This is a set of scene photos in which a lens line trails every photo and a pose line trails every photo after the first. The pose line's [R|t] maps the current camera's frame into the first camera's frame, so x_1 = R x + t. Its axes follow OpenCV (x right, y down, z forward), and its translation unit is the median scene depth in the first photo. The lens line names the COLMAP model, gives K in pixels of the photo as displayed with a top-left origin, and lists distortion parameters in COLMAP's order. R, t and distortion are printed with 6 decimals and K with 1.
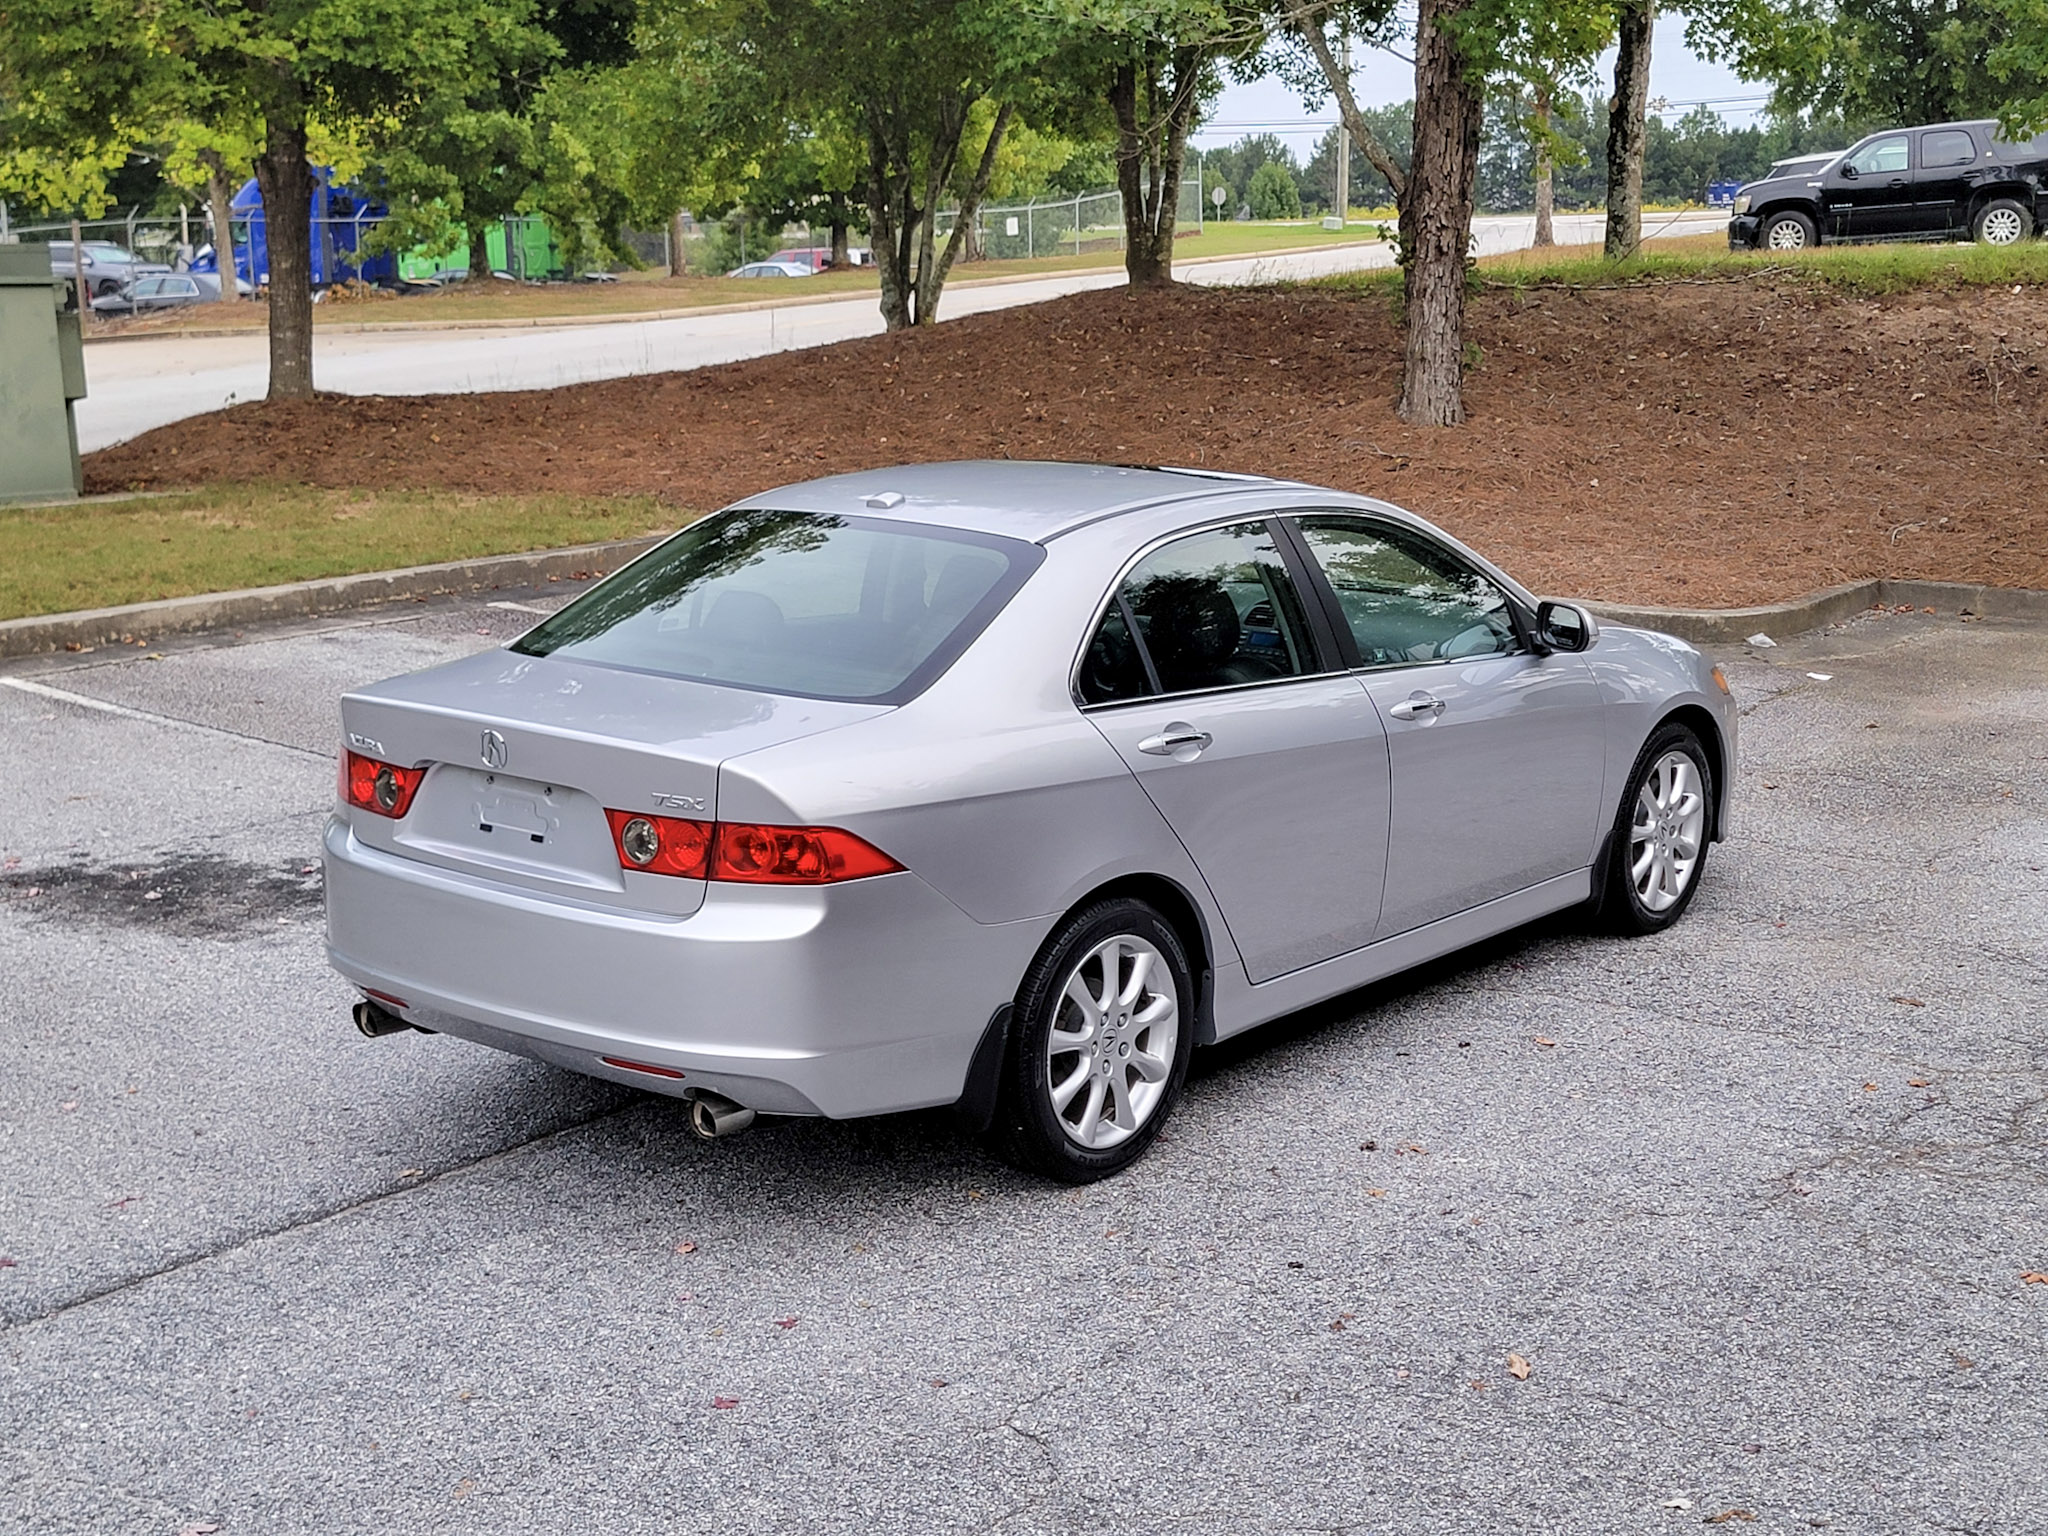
lens RADIAL K [[2716.2, 0, 1027.8], [0, 2716.2, 778.8], [0, 0, 1]] dist [0.071527, 0.000000]
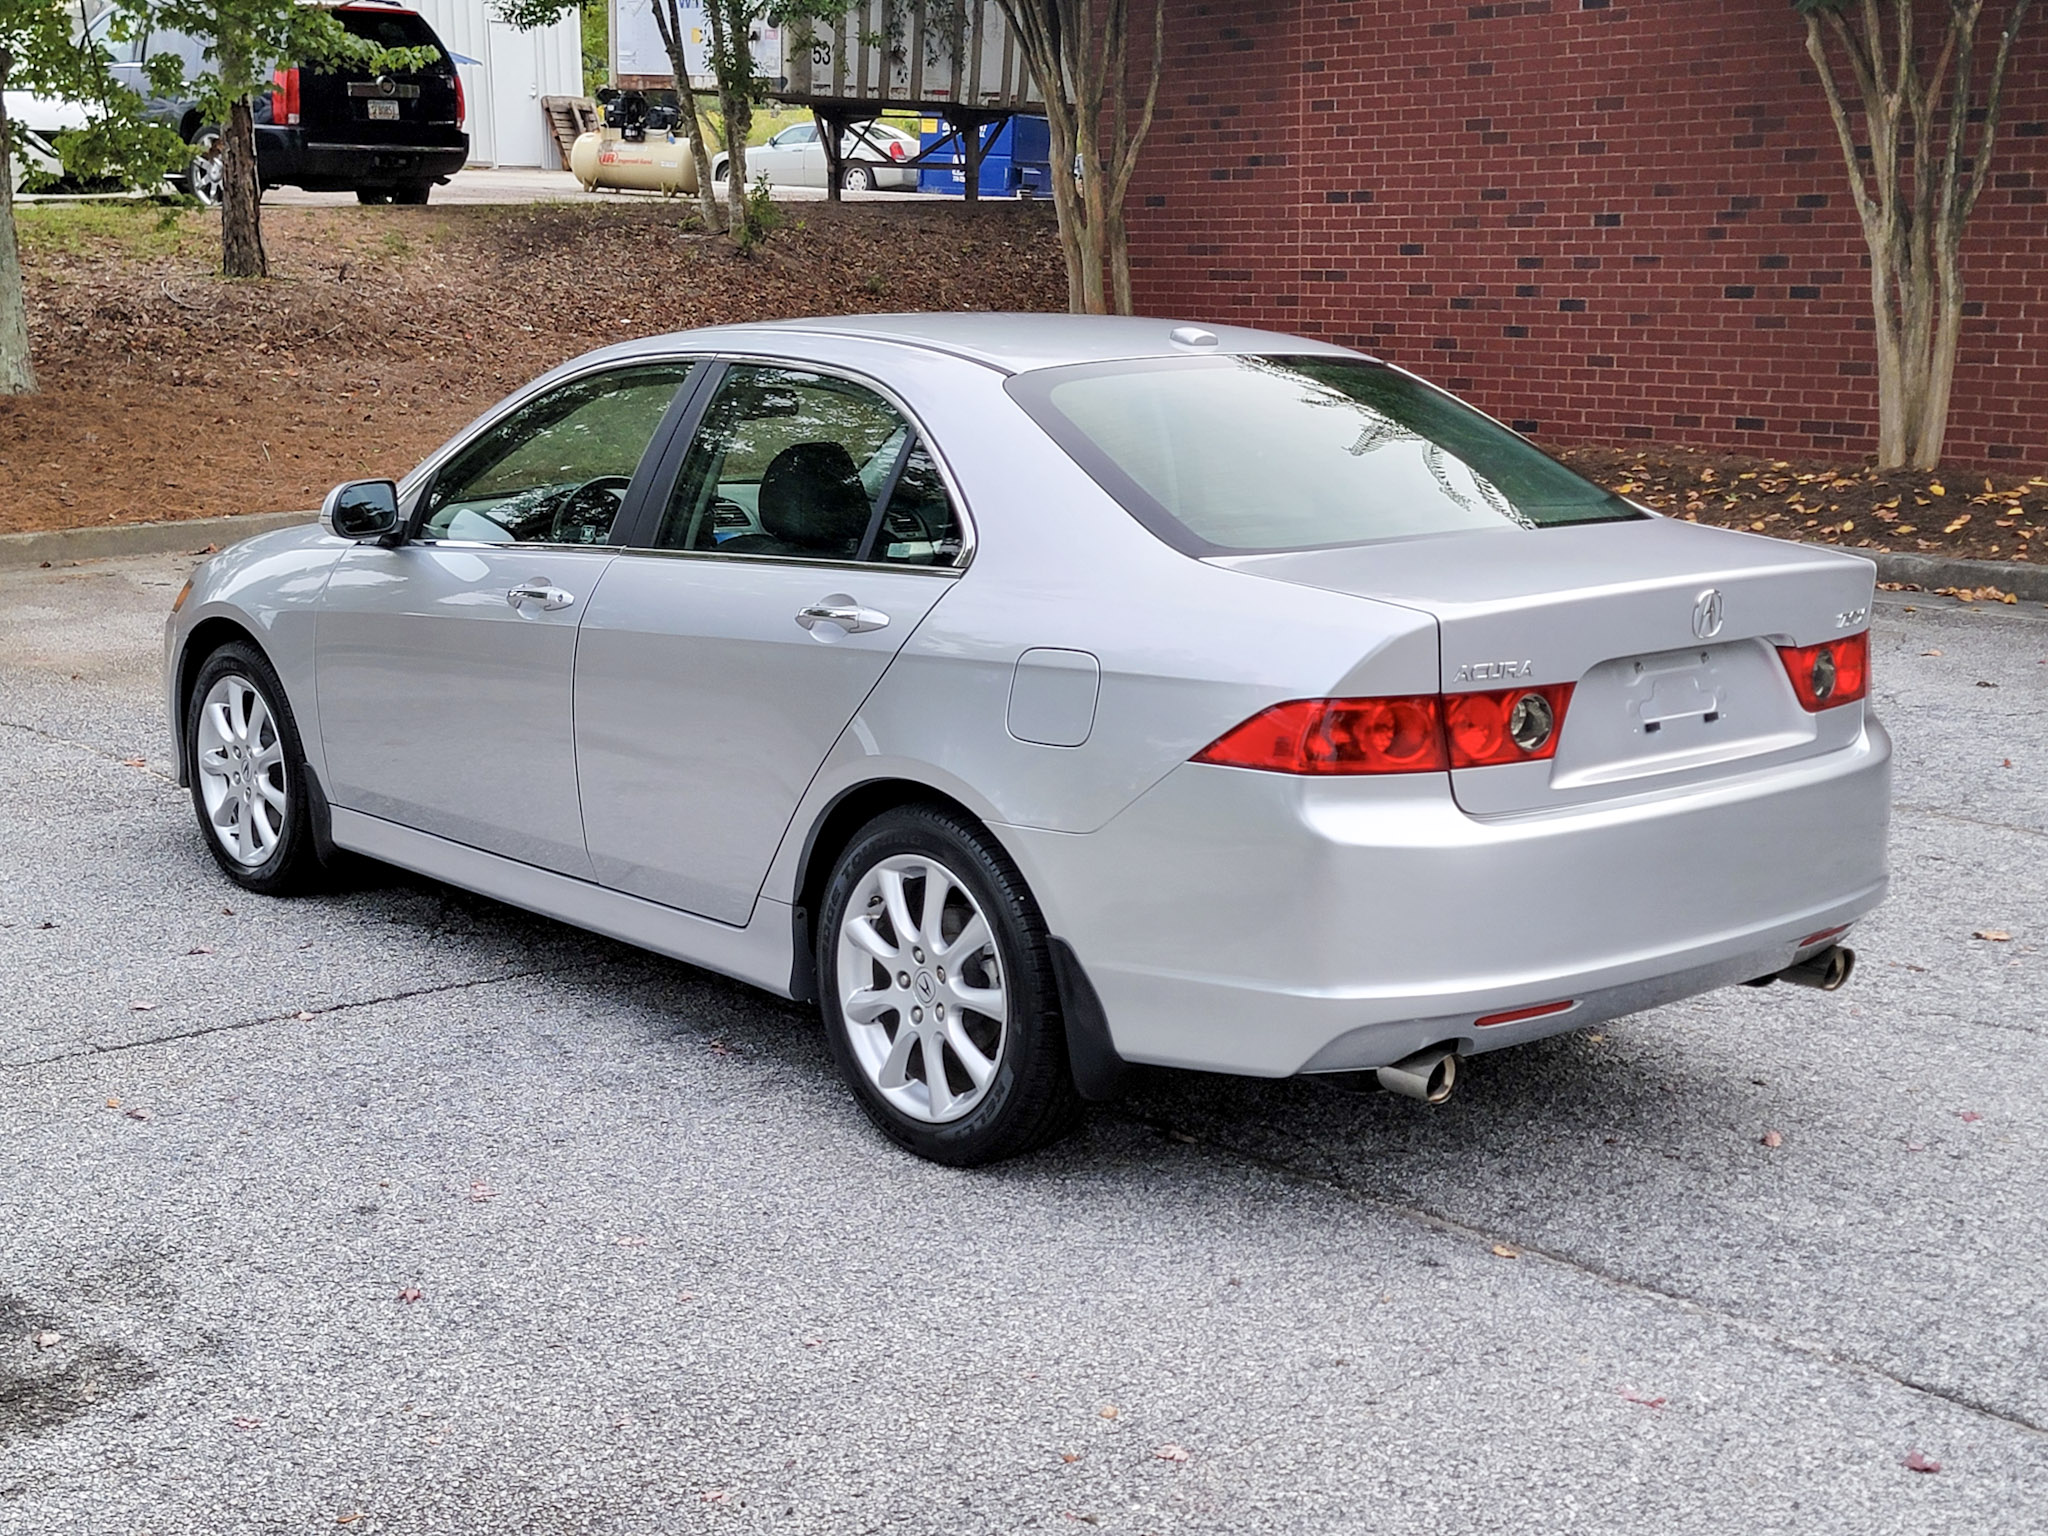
lens RADIAL K [[2716.2, 0, 1032.1], [0, 2716.2, 762.8], [0, 0, 1]] dist [0.071527, 0.000000]
pose [[0.178287, -0.182399, 0.966925, -0.614339], [0.194411, 0.969828, 0.147100, -0.075925], [-0.964582, 0.161755, 0.208369, 0.623204]]
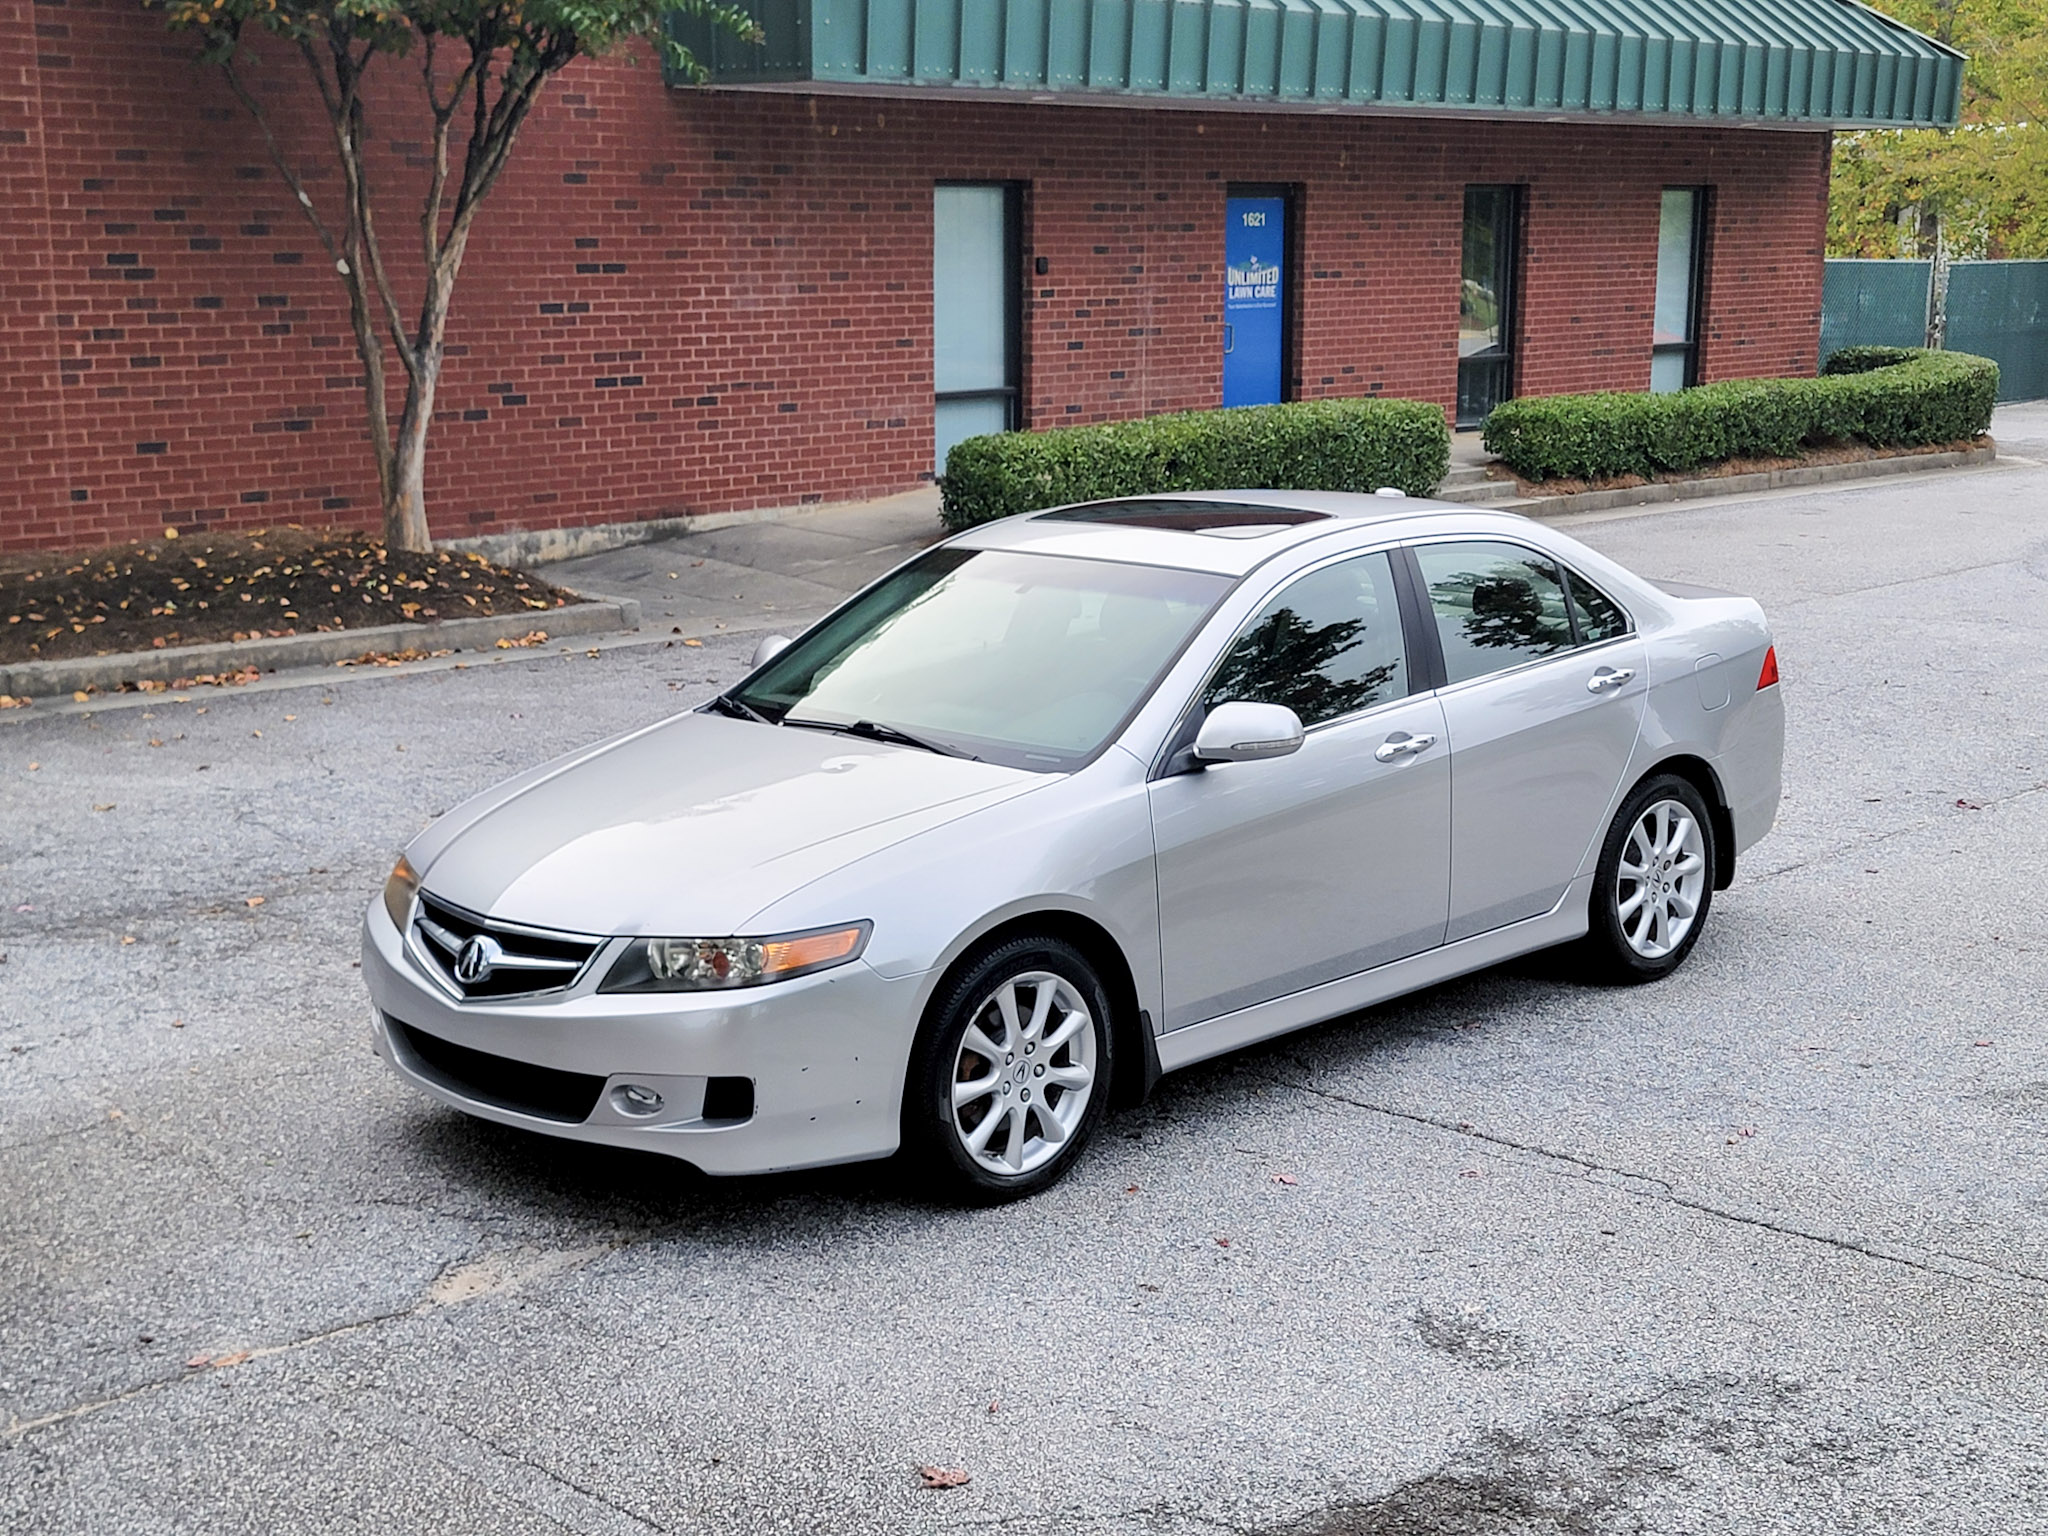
lens RADIAL K [[2716.2, 0, 1010.8], [0, 2716.2, 807.4], [0, 0, 1]] dist [0.071527, 0.000000]
pose [[-0.993748, -0.017736, 0.110225, -0.010701], [0.027251, 0.918904, 0.393540, -0.337391], [-0.108266, 0.394083, -0.912676, 1.581026]]
